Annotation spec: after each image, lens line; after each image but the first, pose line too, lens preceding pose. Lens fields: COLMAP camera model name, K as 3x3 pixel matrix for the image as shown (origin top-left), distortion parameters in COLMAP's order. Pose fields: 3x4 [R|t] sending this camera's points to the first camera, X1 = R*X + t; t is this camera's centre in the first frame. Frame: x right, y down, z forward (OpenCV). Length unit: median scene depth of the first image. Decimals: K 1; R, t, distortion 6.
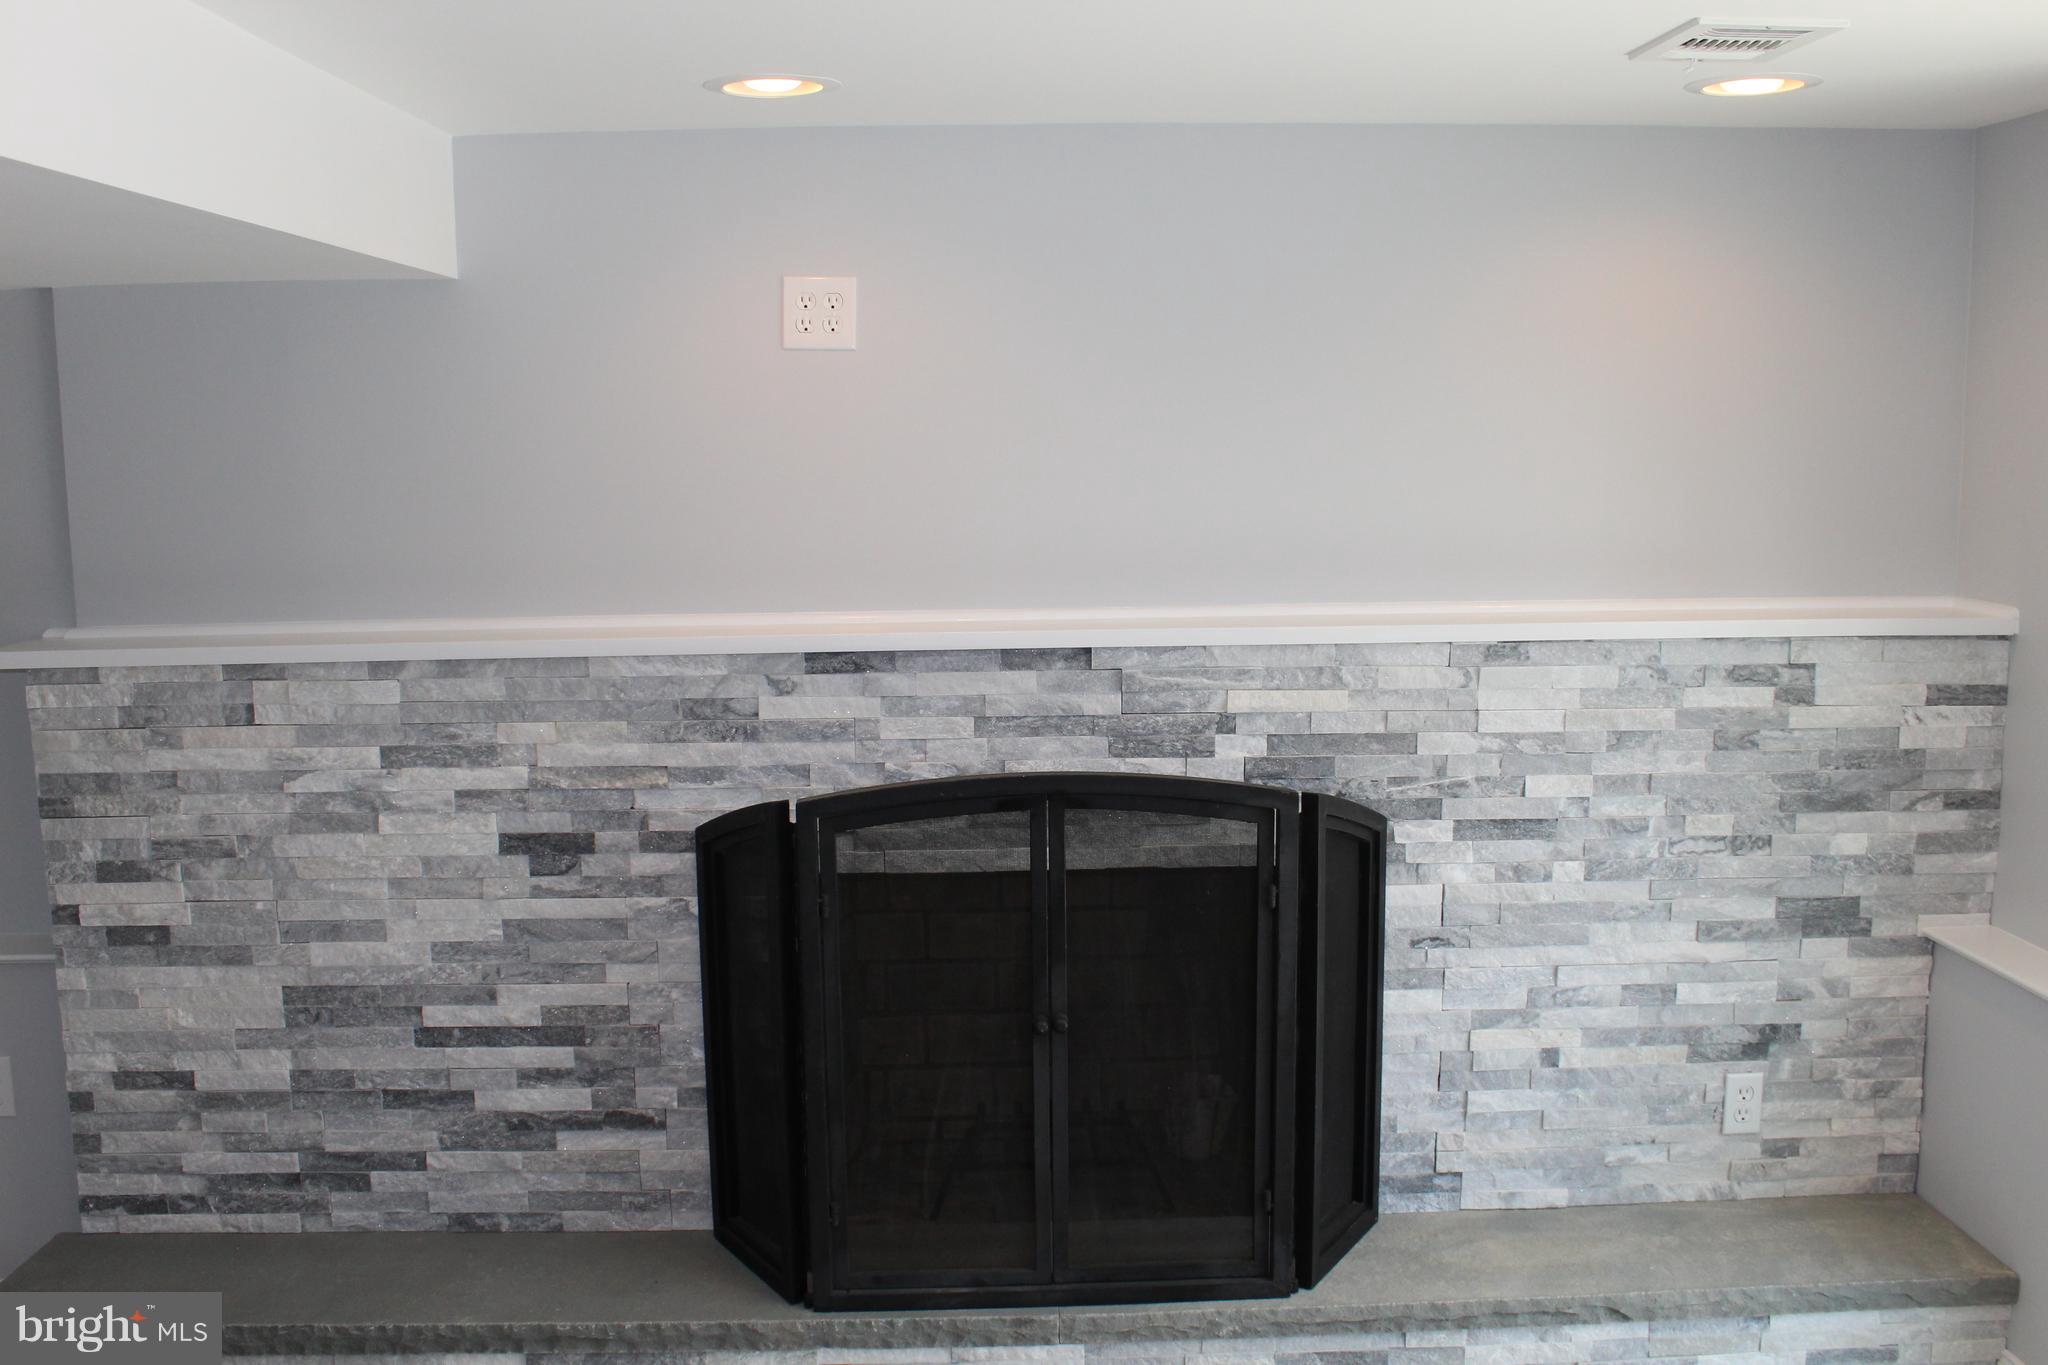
lens RADIAL K [[1847.8, 0, 1021.2], [0, 1847.8, 674.5], [0, 0, 1]] dist [-0.152297, 0.145871]
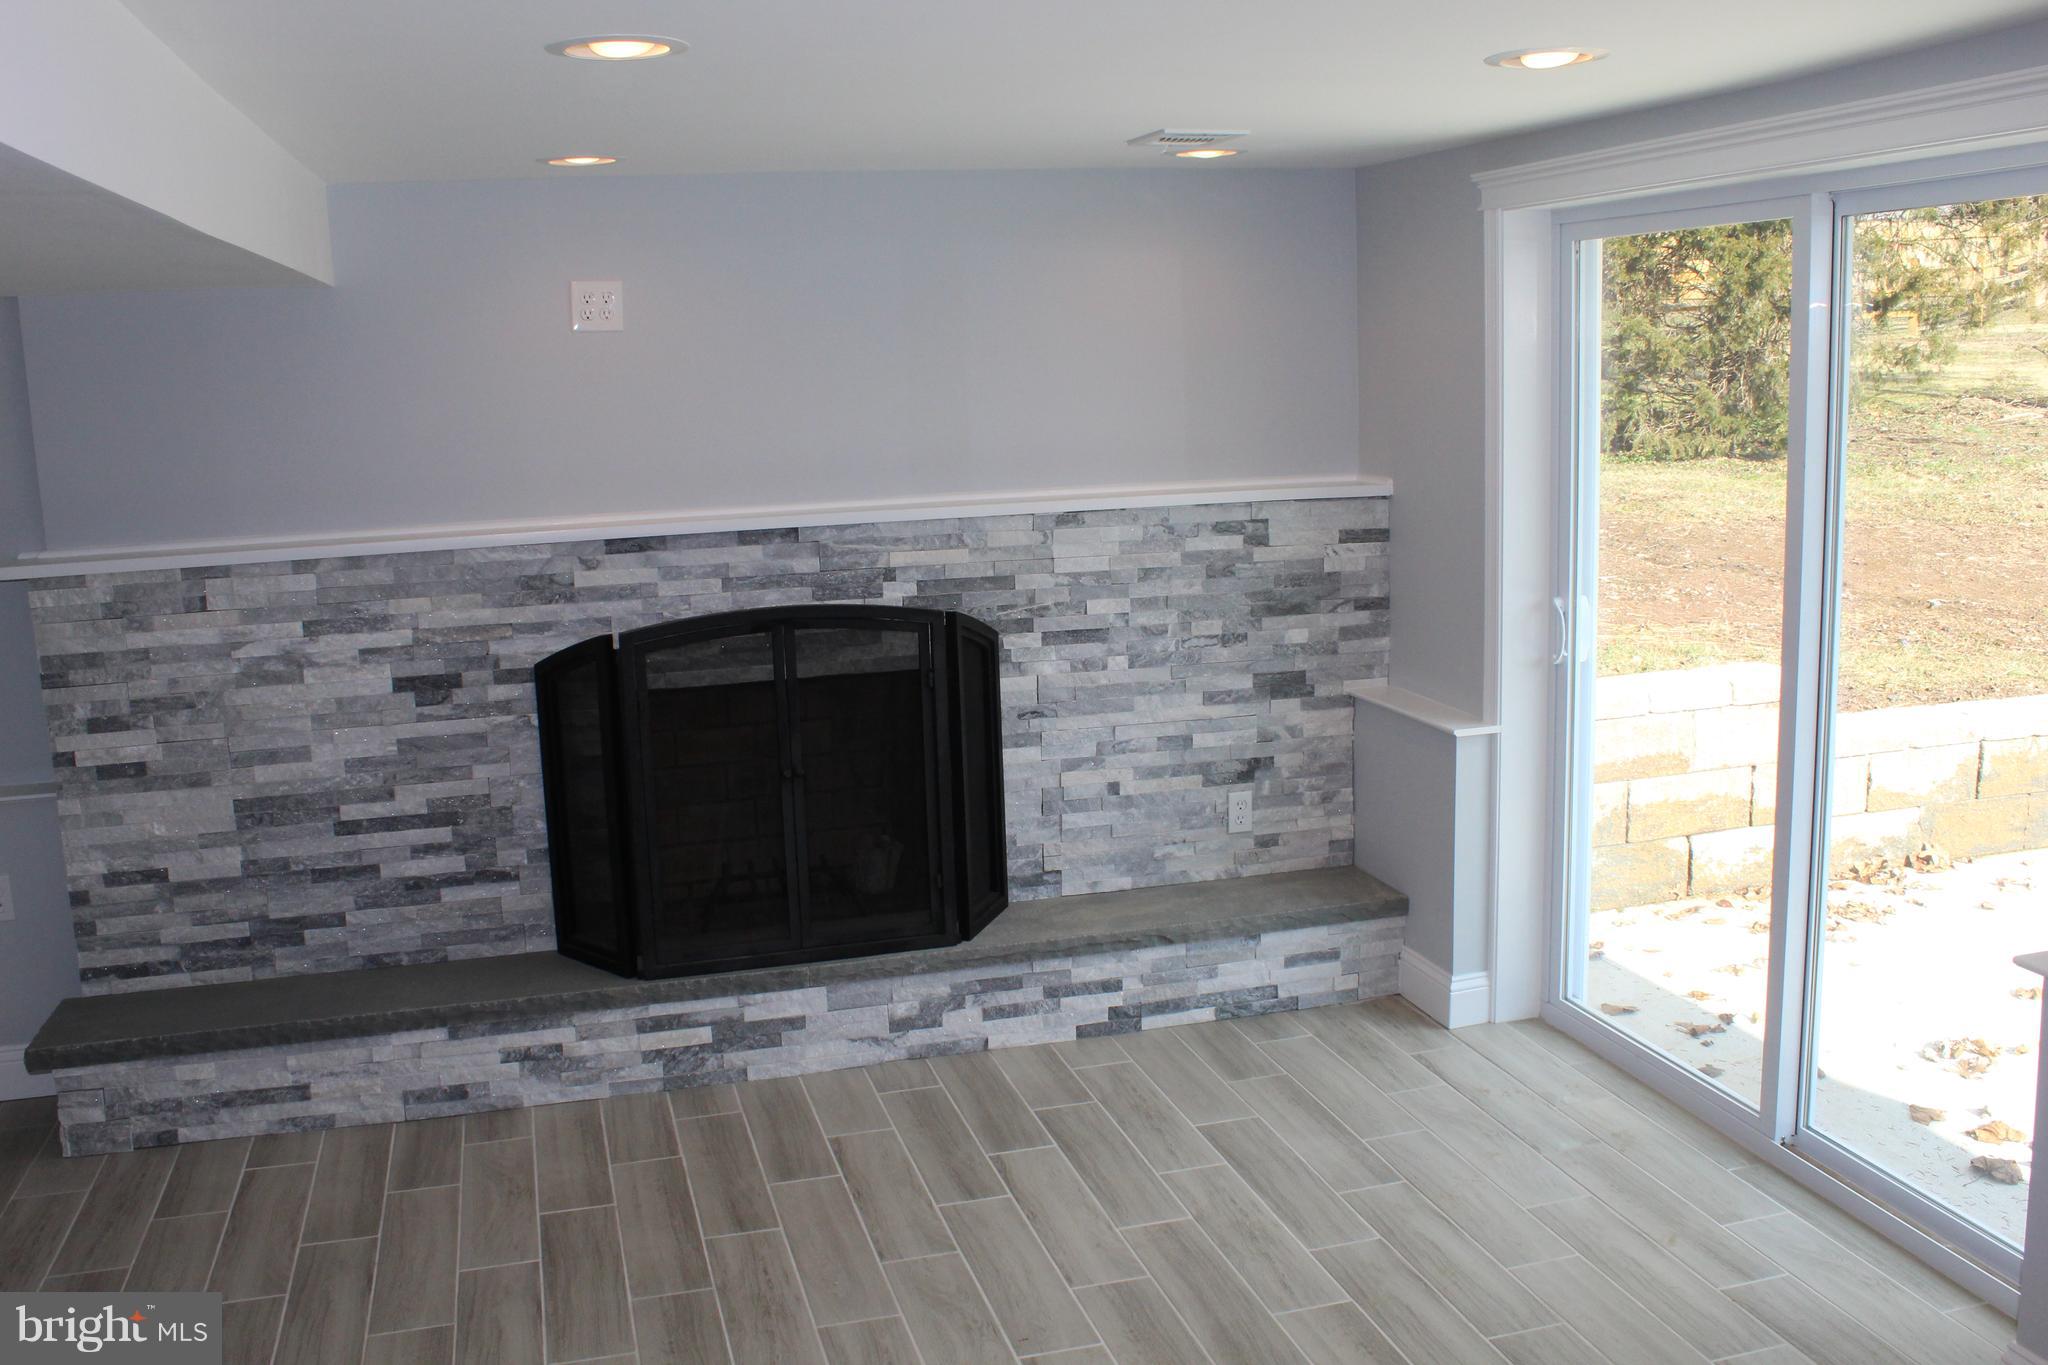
lens RADIAL K [[1847.8, 0, 1019.3], [0, 1847.8, 683.6], [0, 0, 1]] dist [-0.152297, 0.145871]
pose [[0.972273, -0.060699, 0.225836, -0.130238], [0.052027, 0.997669, 0.044158, 0.053996], [-0.227990, -0.031184, 0.973164, -0.487332]]
